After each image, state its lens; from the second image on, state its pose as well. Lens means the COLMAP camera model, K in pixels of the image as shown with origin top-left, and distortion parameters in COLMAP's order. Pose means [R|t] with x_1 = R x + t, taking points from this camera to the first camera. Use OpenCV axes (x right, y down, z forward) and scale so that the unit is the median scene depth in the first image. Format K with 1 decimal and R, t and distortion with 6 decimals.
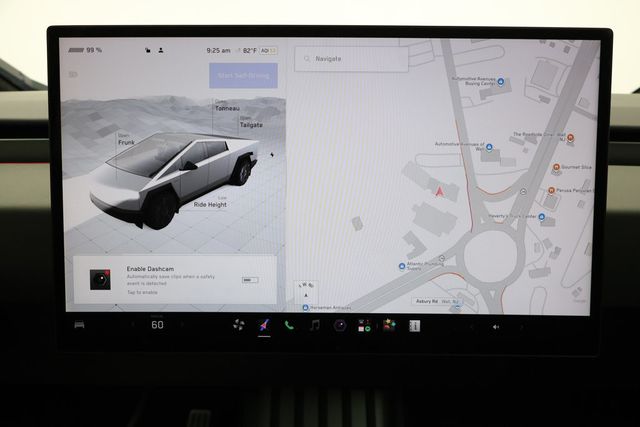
lens RADIAL K [[436.8, 0, 301.7], [0, 436.8, 213.1], [0, 0, 1]] dist [-0.002737, -0.023331]
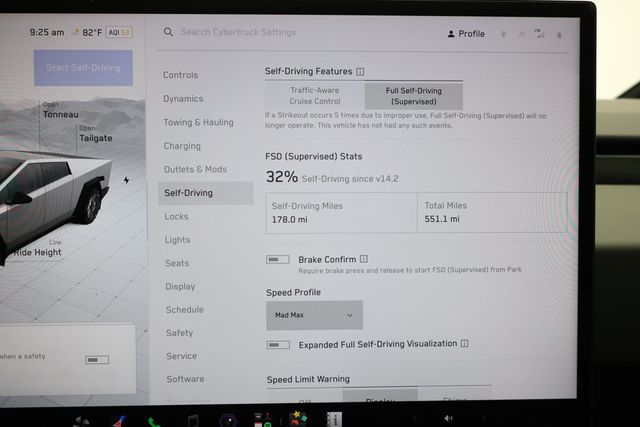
lens RADIAL K [[436.8, 0, 316.4], [0, 436.8, 212.3], [0, 0, 1]] dist [-0.002737, -0.023331]
pose [[0.999005, -0.012766, 0.042727, 0.203946], [0.014015, 0.999479, -0.029069, -0.056455], [-0.042333, 0.029639, 0.998664, 0.287933]]
